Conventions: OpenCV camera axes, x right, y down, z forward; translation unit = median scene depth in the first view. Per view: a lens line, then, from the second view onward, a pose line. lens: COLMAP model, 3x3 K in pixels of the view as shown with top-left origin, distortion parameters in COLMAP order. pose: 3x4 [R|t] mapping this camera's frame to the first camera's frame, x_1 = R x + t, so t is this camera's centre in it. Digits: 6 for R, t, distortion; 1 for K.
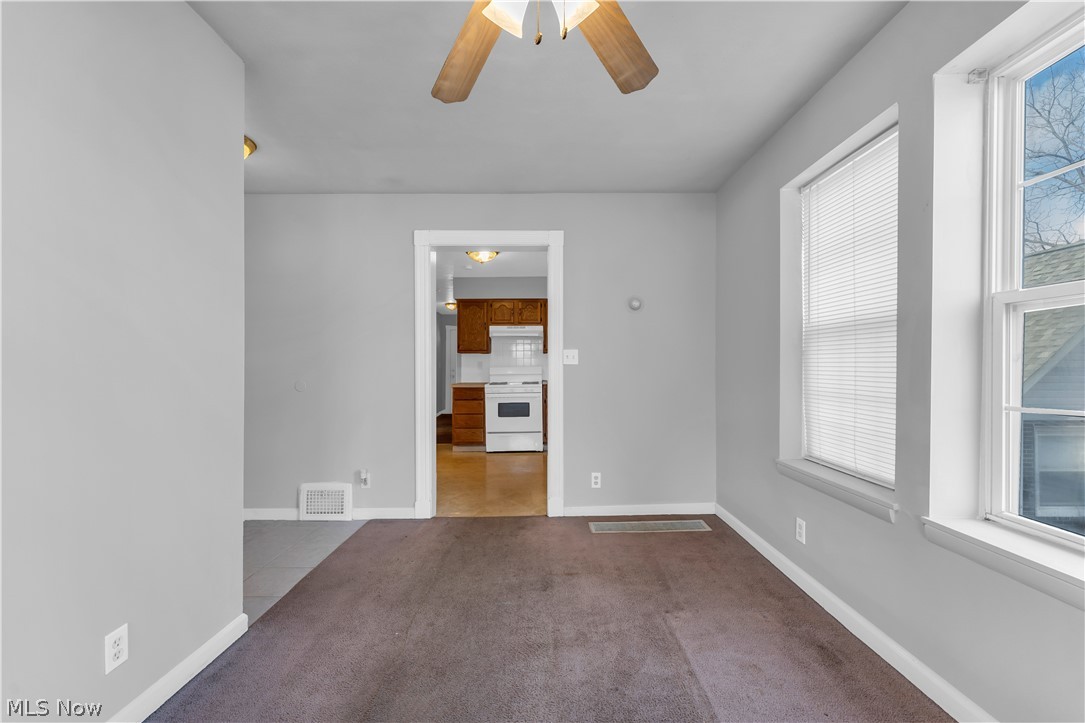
lens RADIAL K [[433.1, 0, 543.9], [0, 433.1, 359.7], [0, 0, 1]] dist [-0.002500, -0.000266]
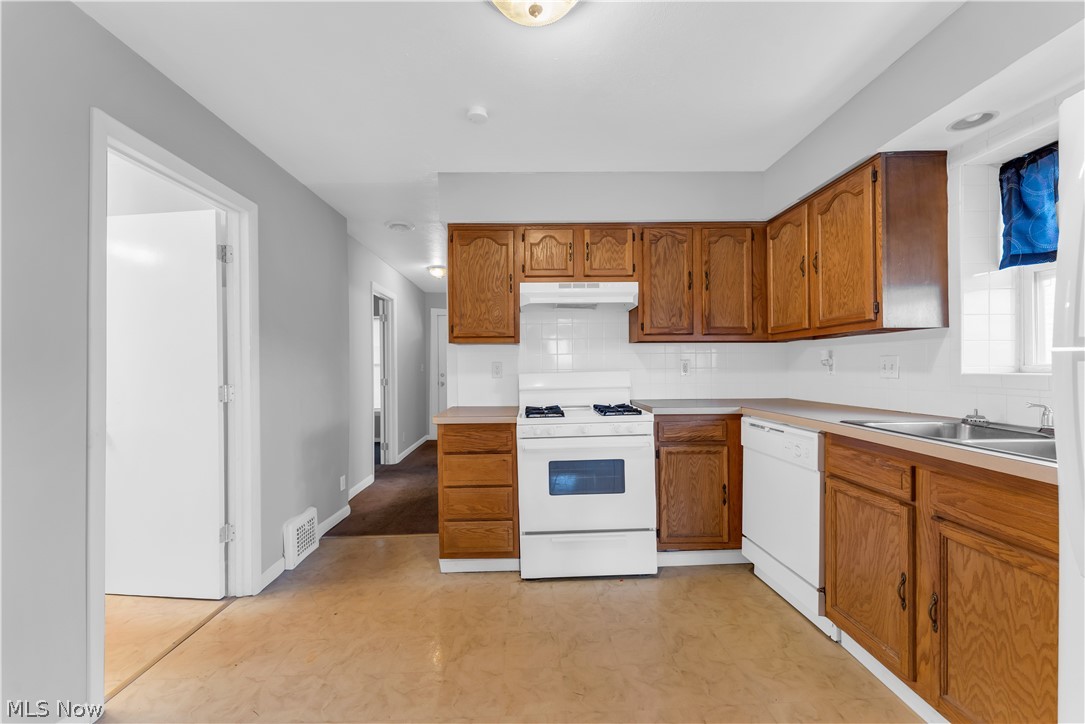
lens RADIAL K [[433.1, 0, 541.7], [0, 433.1, 365.4], [0, 0, 1]] dist [-0.002500, -0.000266]
pose [[0.999846, -0.008912, 0.015109, -0.116946], [0.008753, 0.999906, 0.010519, 0.003970], [-0.015201, -0.010385, 0.999831, 0.578389]]
